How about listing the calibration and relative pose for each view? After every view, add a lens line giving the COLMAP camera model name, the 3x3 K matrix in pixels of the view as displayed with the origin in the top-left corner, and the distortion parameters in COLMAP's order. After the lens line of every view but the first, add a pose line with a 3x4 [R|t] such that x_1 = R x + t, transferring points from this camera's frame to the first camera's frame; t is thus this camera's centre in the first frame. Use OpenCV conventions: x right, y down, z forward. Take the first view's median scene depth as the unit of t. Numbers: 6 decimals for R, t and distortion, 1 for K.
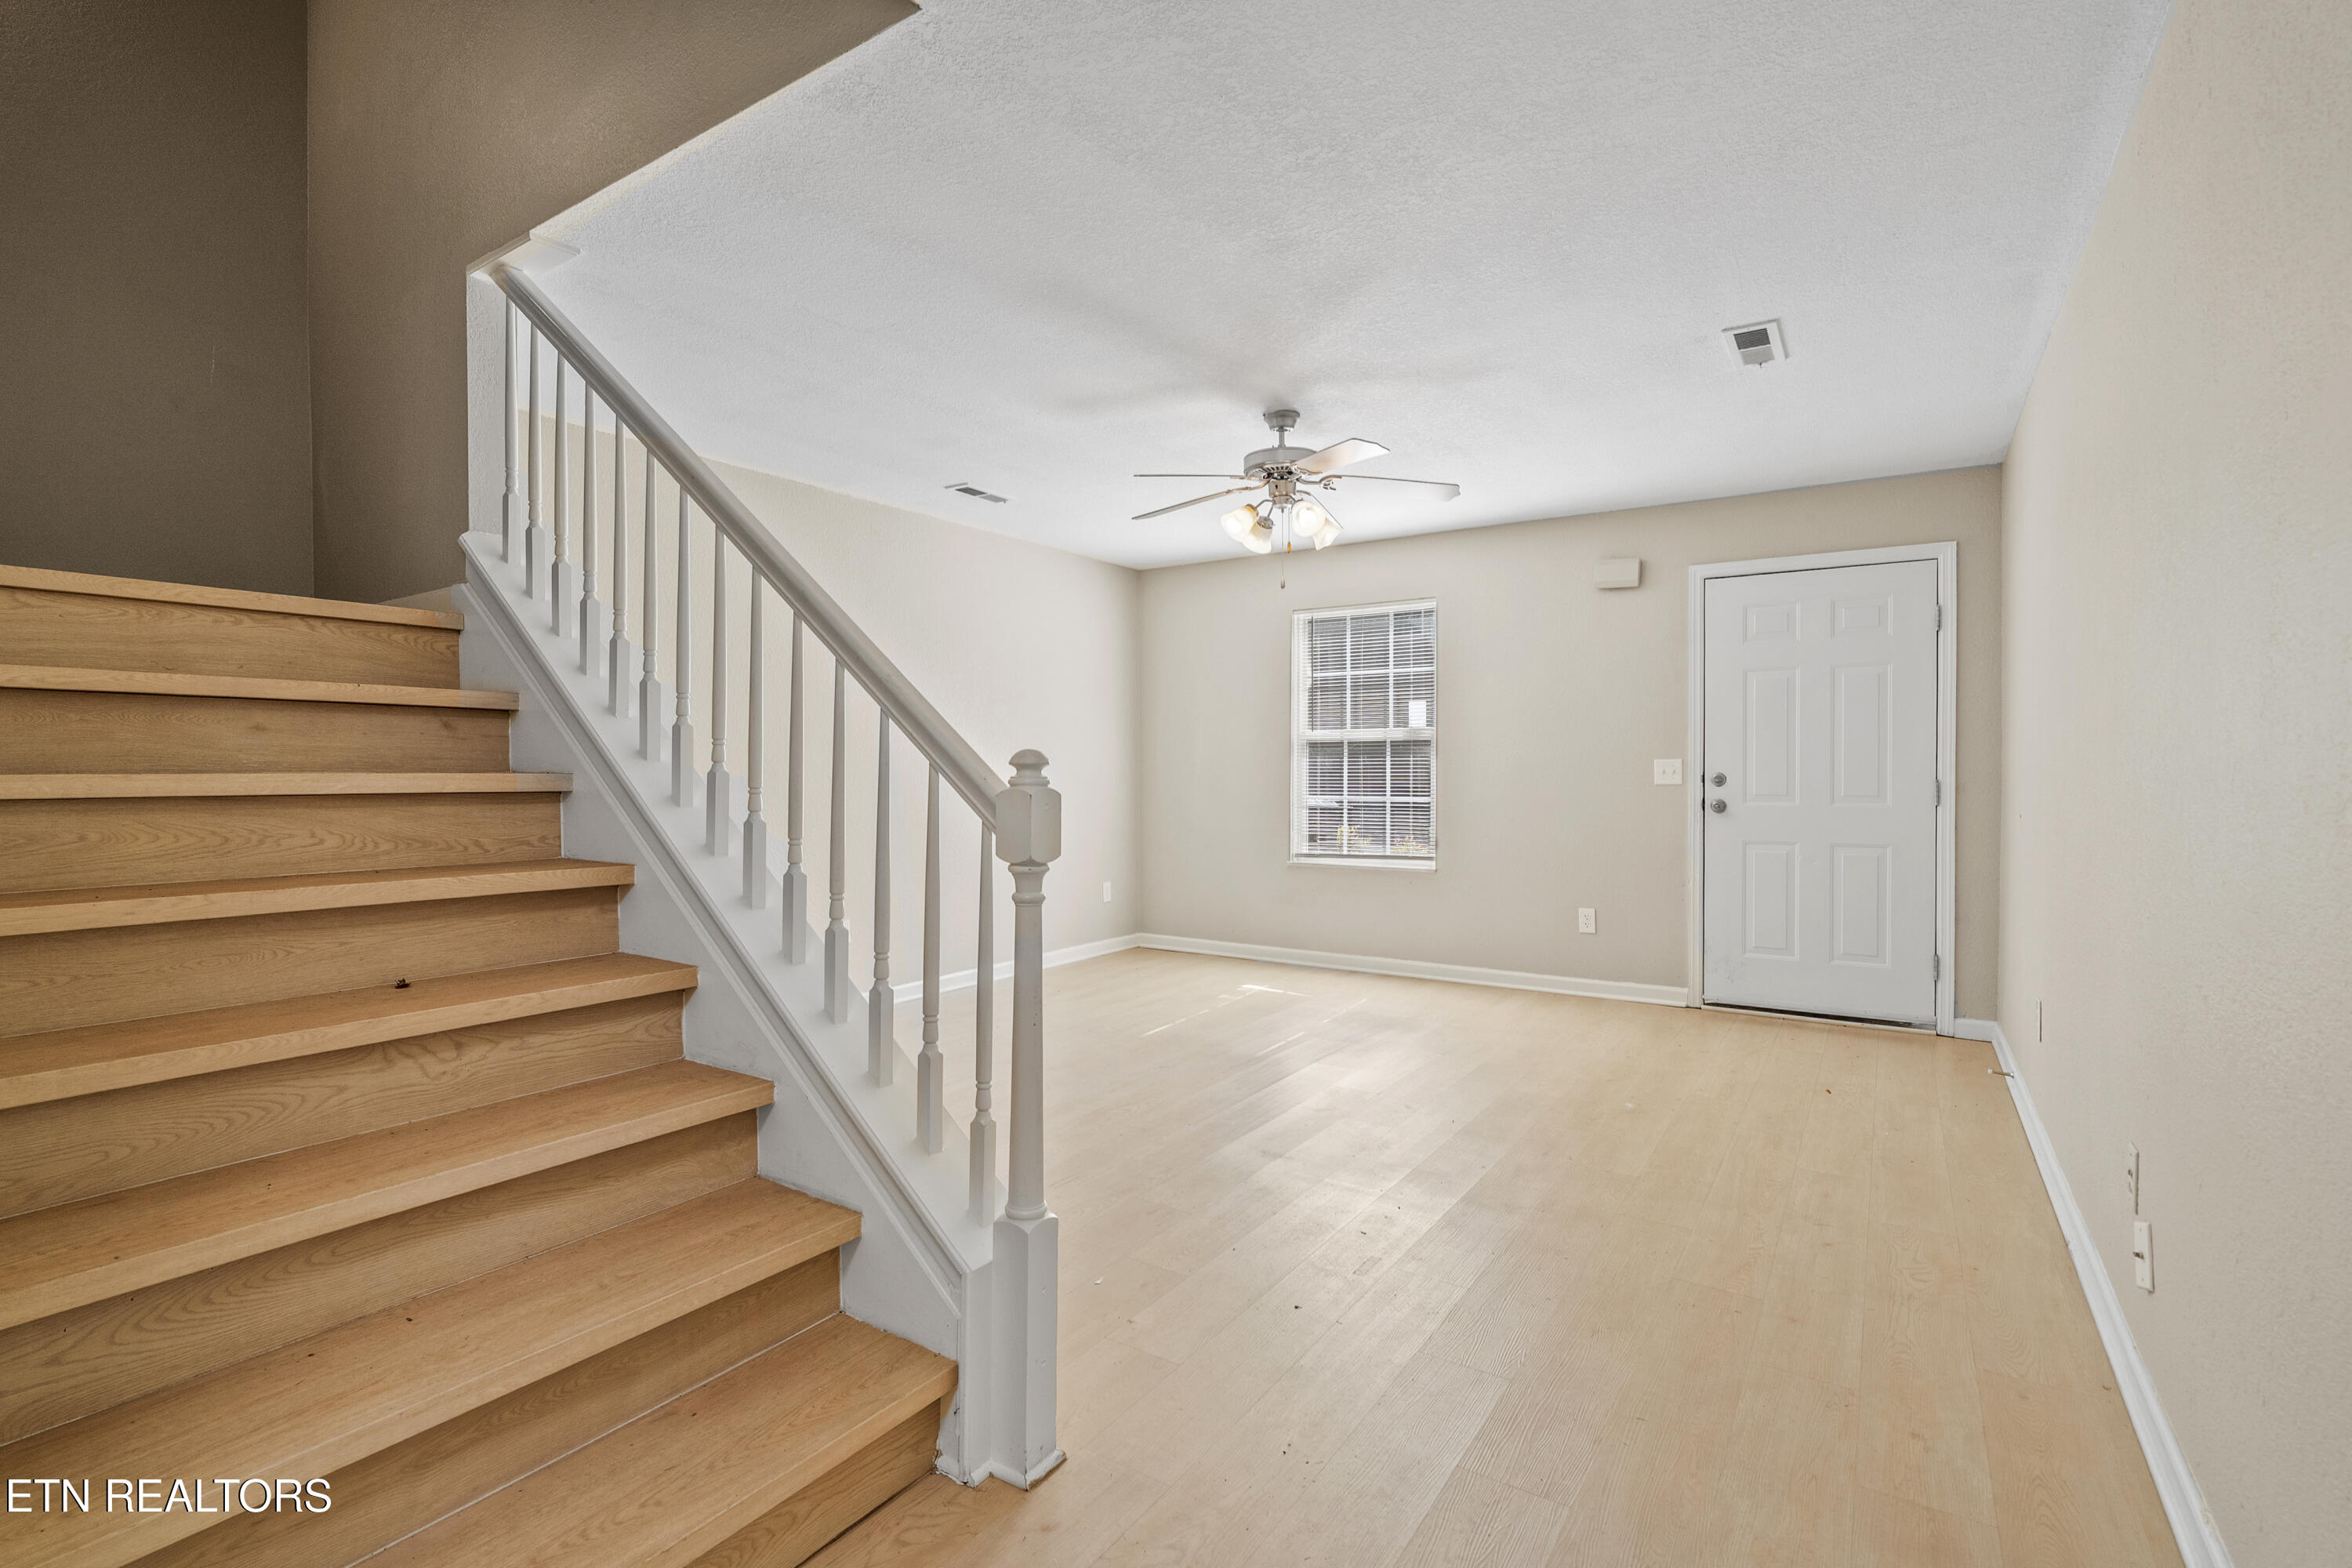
lens RADIAL K [[1087.9, 0, 1161.4], [0, 1087.9, 776.6], [0, 0, 1]] dist [-0.001881, -0.000001]
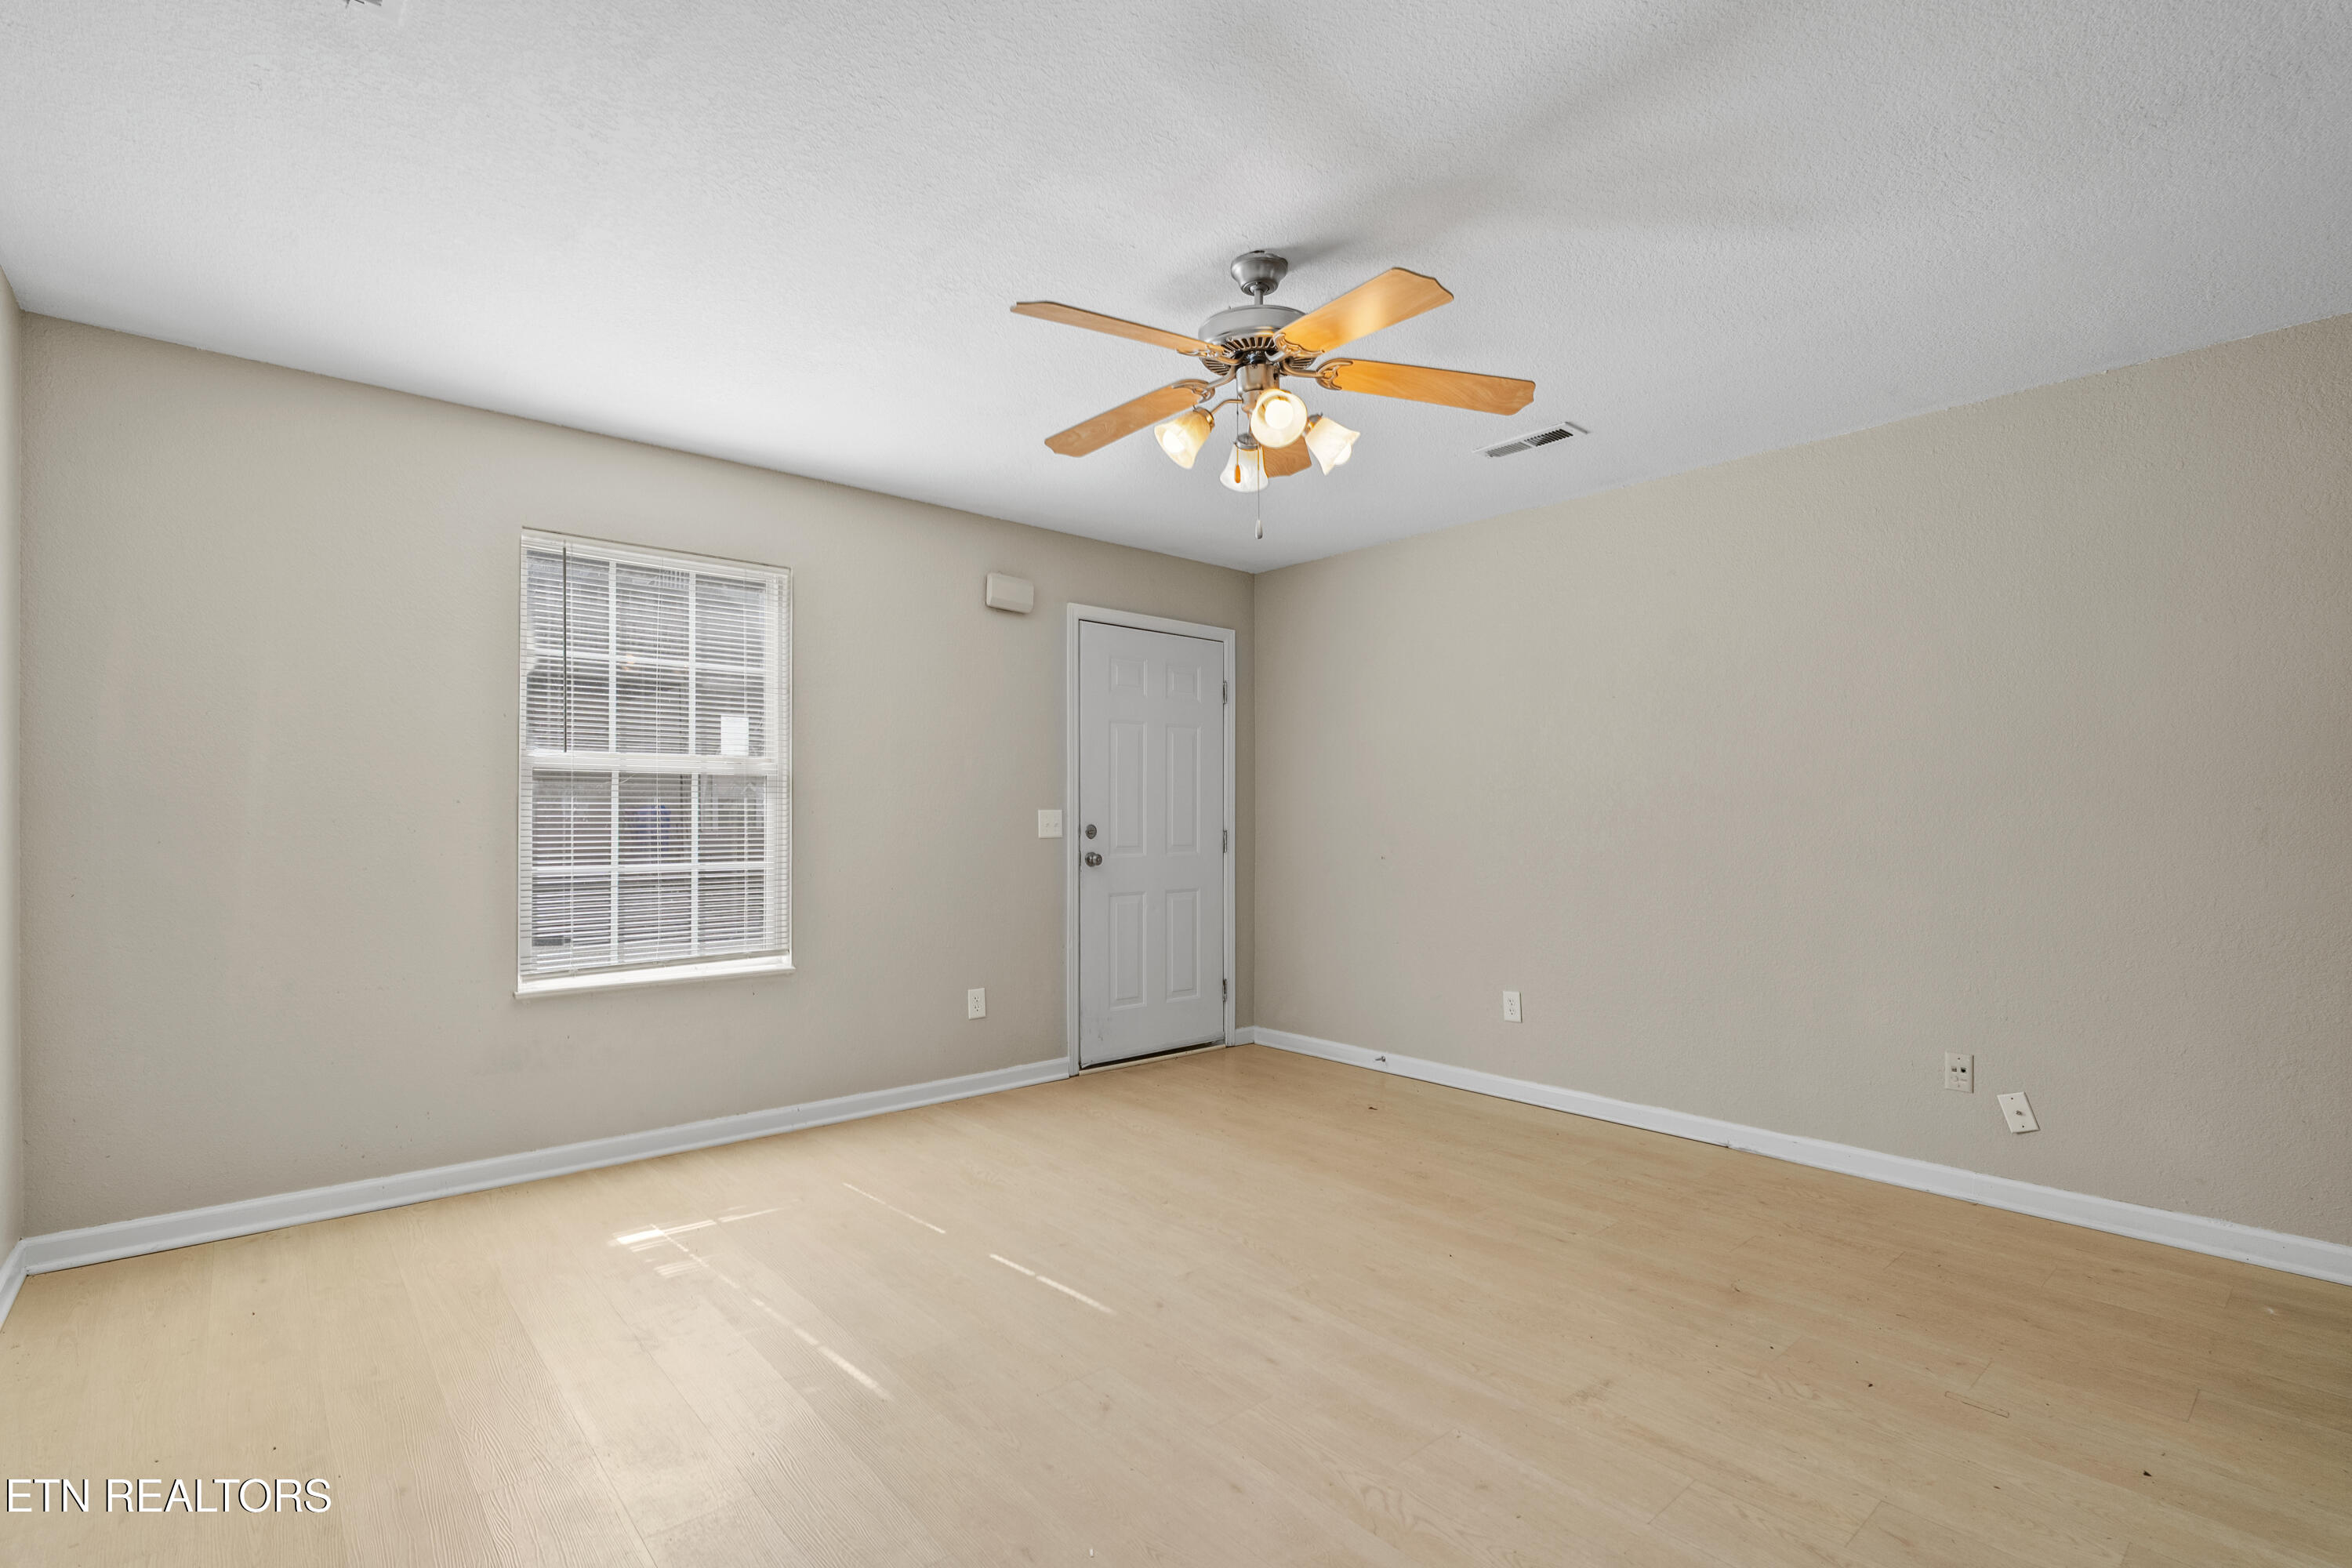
lens RADIAL K [[1073.7, 0, 1174.9], [0, 1073.7, 827.0], [0, 0, 1]] dist [-0.002888, -0.000446]
pose [[0.260328, -0.003175, 0.965515, -0.375666], [0.005864, 0.999981, 0.001707, -0.002502], [-0.965502, 0.005218, 0.260342, 0.669766]]
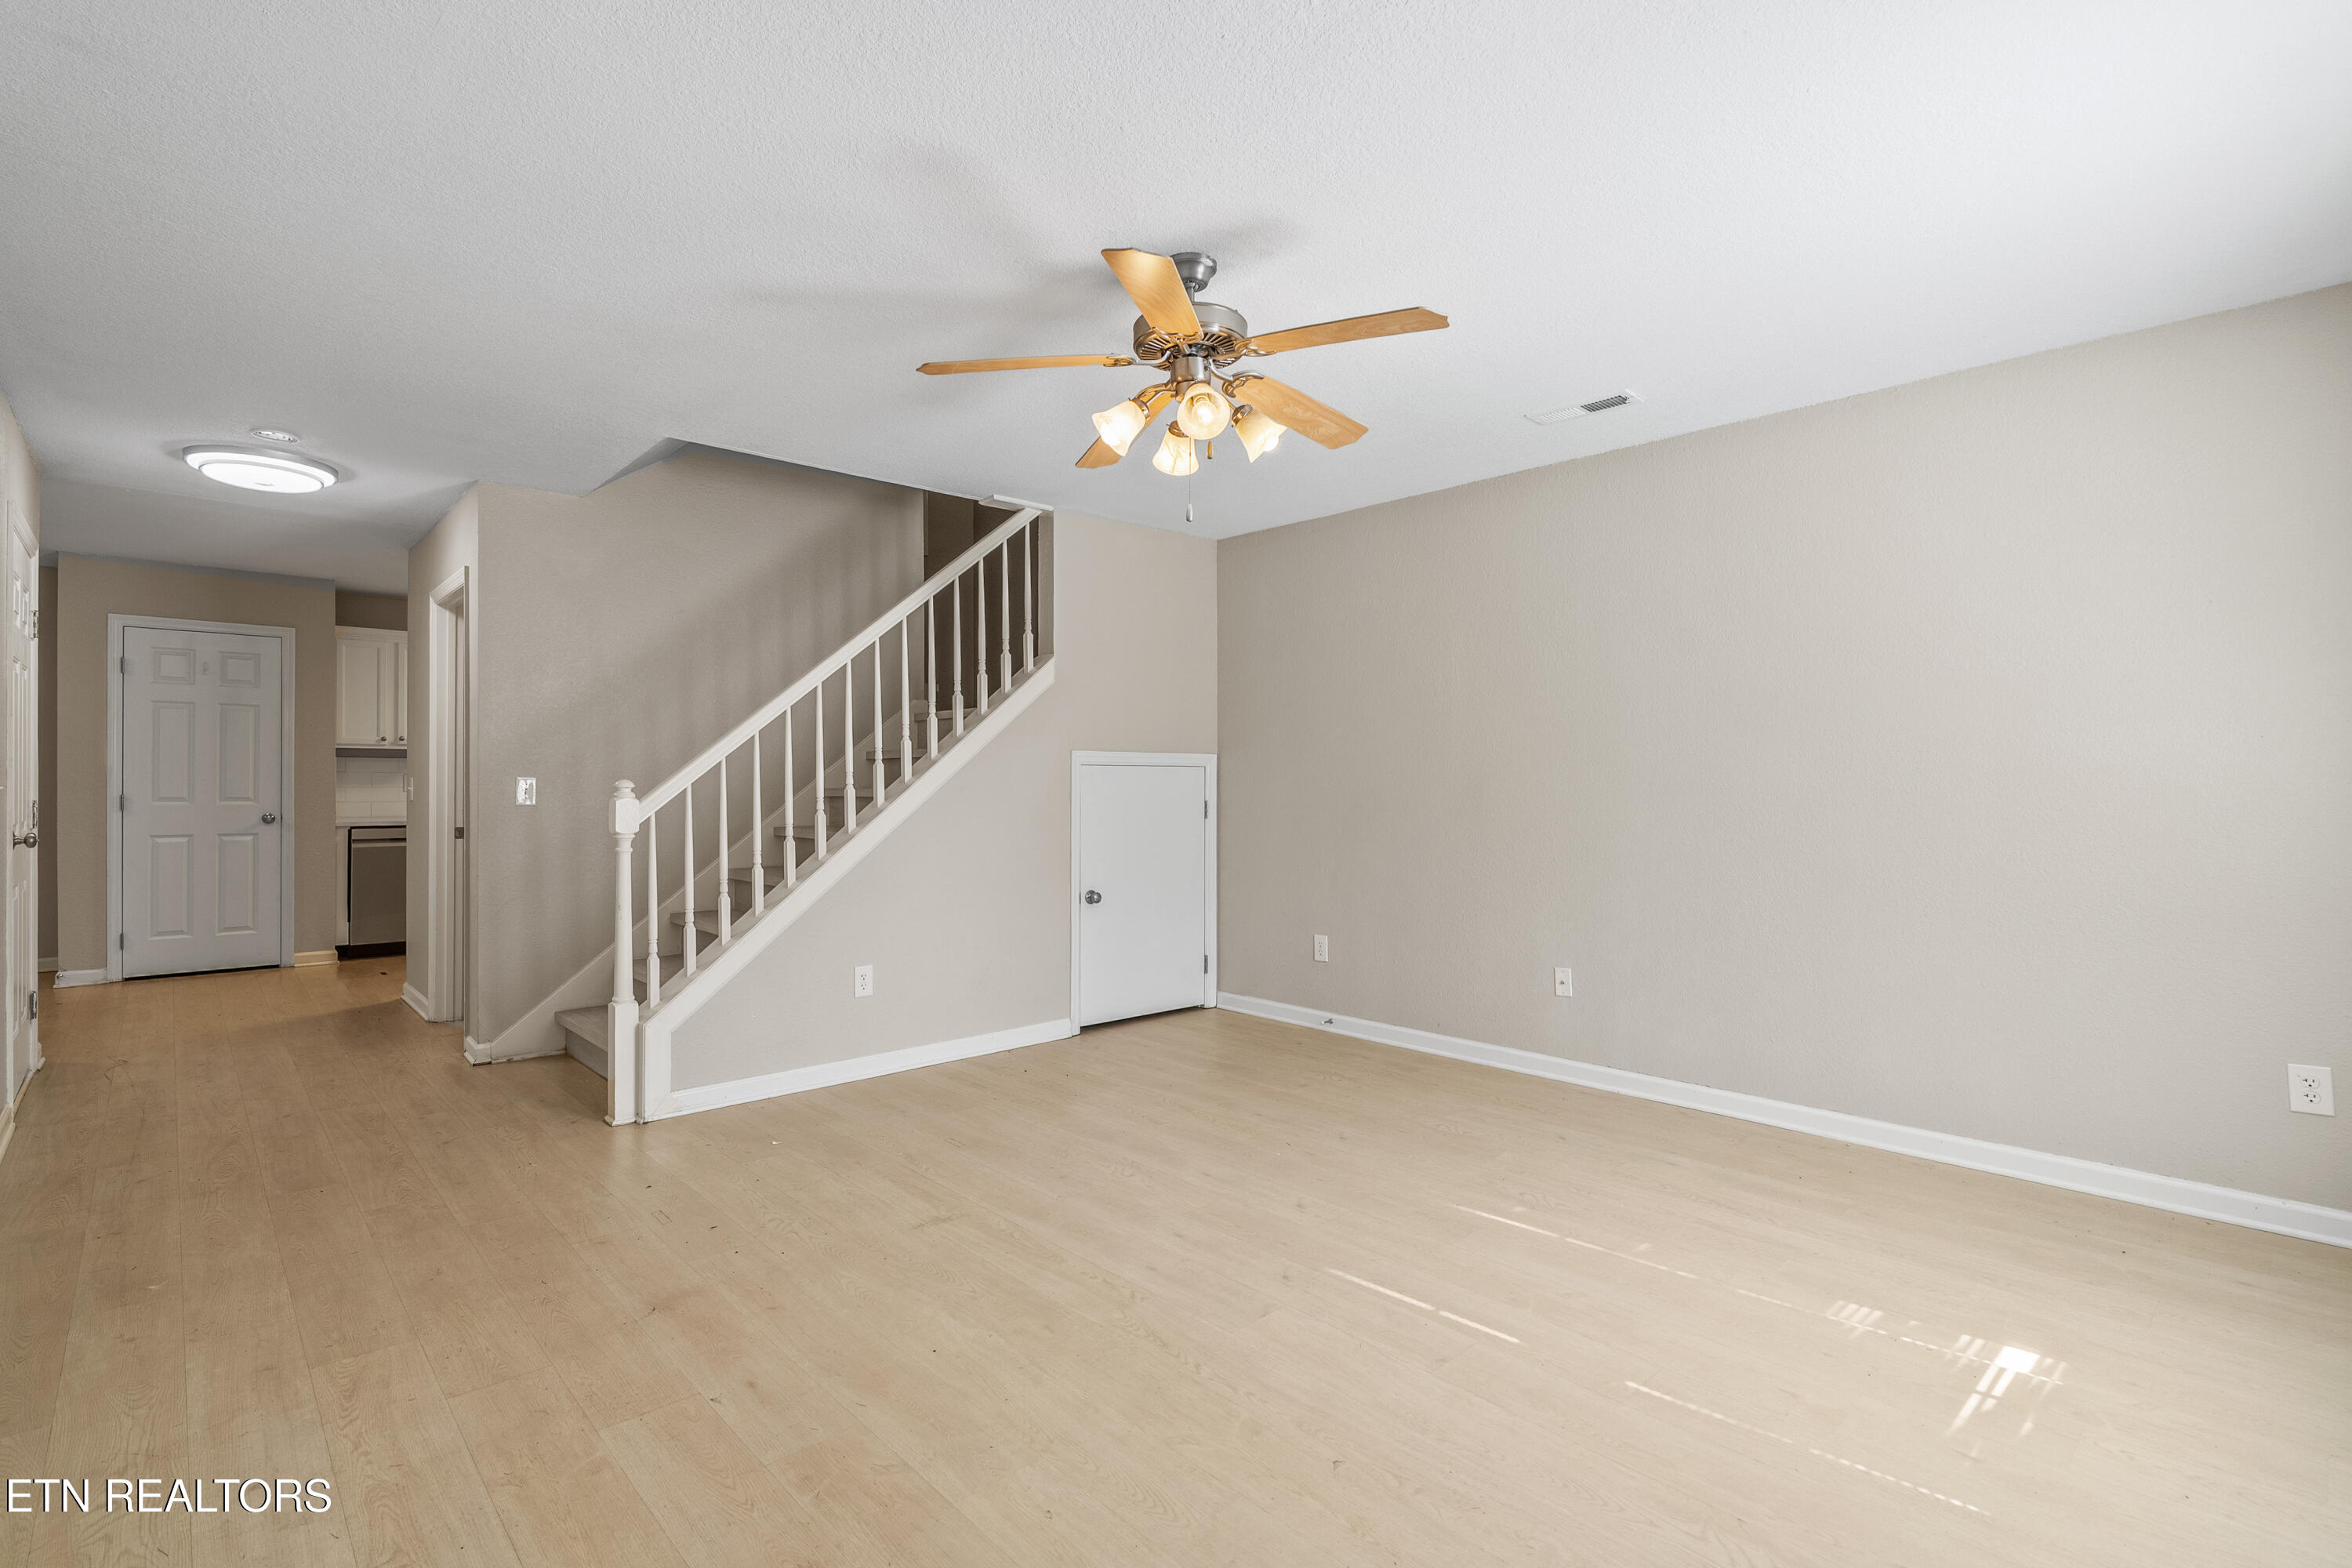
lens RADIAL K [[1087.9, 0, 1161.4], [0, 1087.9, 776.6], [0, 0, 1]] dist [-0.001881, -0.000001]
pose [[-0.239691, 0.001219, -0.970848, 0.573821], [-0.010642, 0.999936, 0.003883, -0.012319], [0.970791, 0.011262, -0.239662, 0.863276]]
